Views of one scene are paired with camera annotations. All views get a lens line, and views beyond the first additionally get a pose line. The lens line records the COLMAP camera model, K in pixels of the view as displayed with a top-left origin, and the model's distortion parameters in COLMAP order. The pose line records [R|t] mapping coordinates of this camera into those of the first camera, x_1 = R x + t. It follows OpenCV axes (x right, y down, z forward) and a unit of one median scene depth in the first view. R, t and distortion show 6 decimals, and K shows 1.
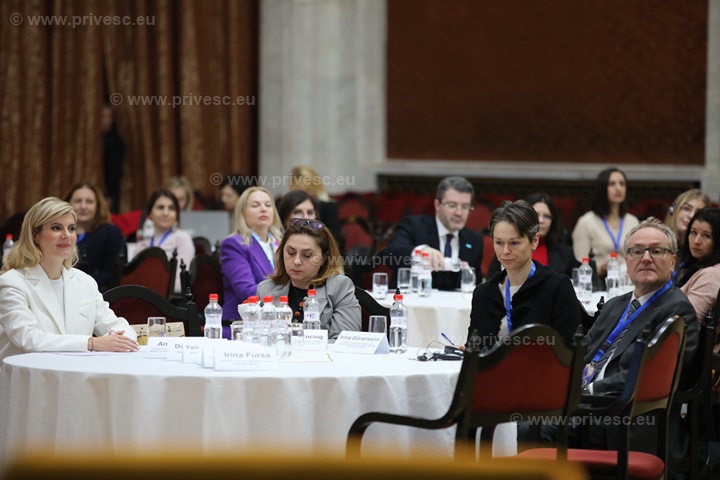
lens RADIAL K [[3527.4, 0, 360.0], [0, 3527.4, 240.0], [0, 0, 1]] dist [1.422514, 2.607794]
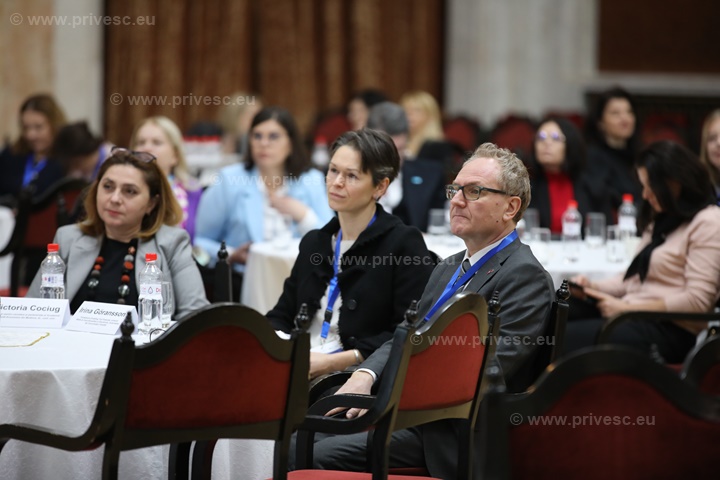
lens RADIAL K [[4319.6, 0, 360.0], [0, 4319.6, 240.0], [0, 0, 1]] dist [-9.345570, 591.061250]
pose [[0.998701, 0.004182, -0.050776, 0.094668], [-0.003315, 0.999847, 0.017148, -0.001495], [0.050840, -0.016957, 0.998563, 0.155167]]
